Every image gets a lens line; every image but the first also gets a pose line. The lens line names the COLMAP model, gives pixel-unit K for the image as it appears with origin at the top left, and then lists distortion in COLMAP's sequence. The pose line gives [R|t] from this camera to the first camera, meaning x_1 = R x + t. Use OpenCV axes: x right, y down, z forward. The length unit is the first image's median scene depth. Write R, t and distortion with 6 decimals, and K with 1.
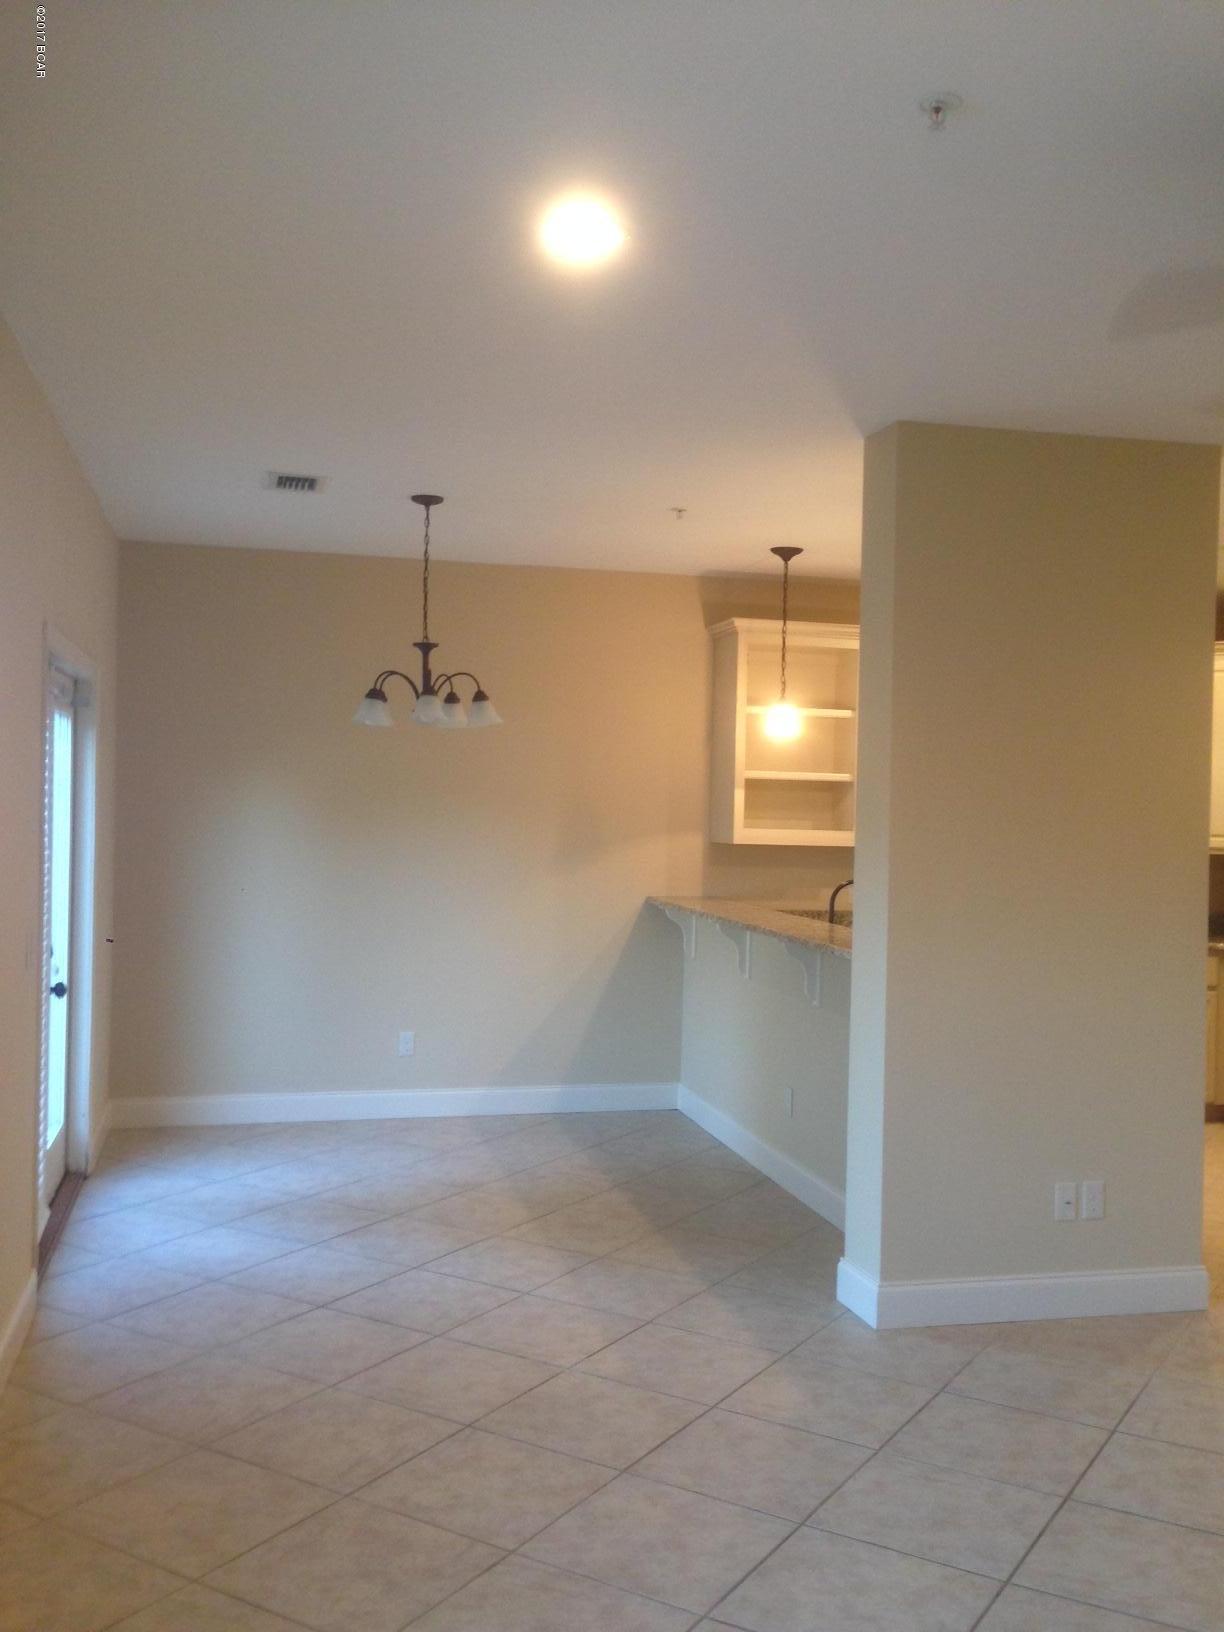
lens RADIAL K [[1507.6, 0, 614.2], [0, 1507.6, 813.3], [0, 0, 1]] dist [0.110465, -0.185125]
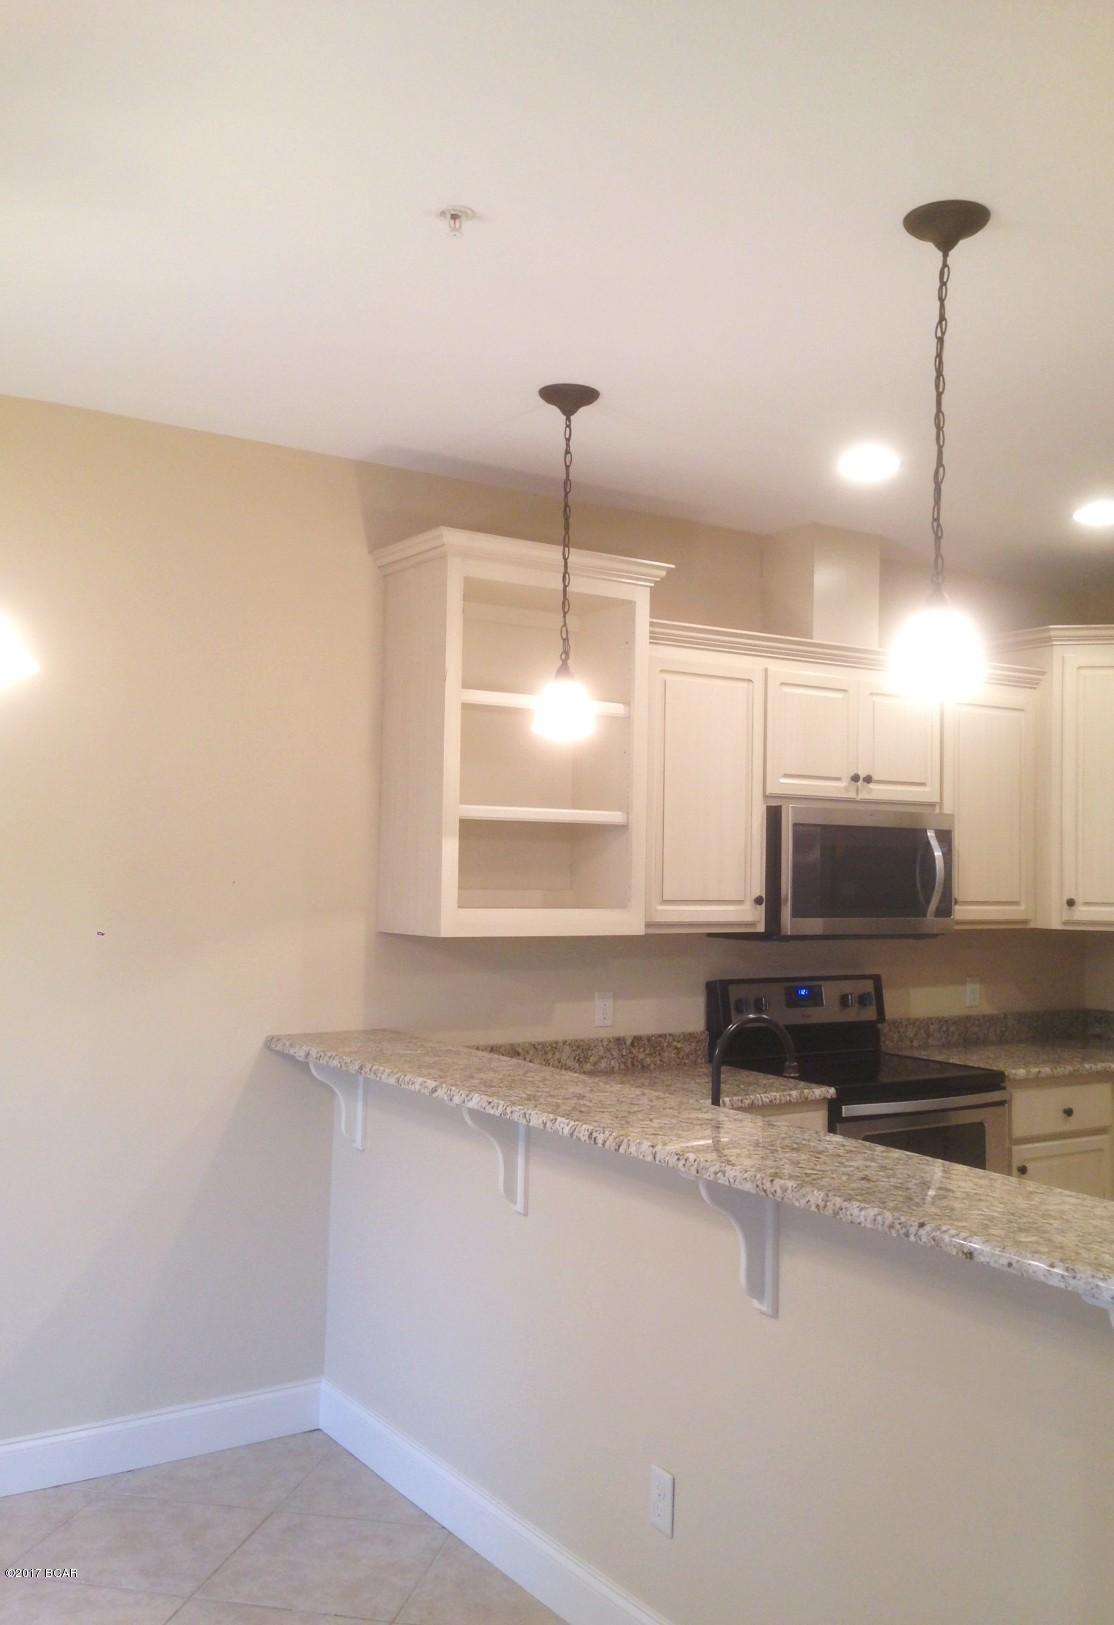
lens RADIAL K [[1496.5, 0, 605.3], [0, 1496.5, 808.5], [0, 0, 1]] dist [0.077708, 0.003337]
pose [[0.934781, 0.003460, 0.355208, -0.087256], [0.008953, 0.999405, -0.033295, -0.012044], [-0.355112, 0.034304, 0.934194, 0.689831]]
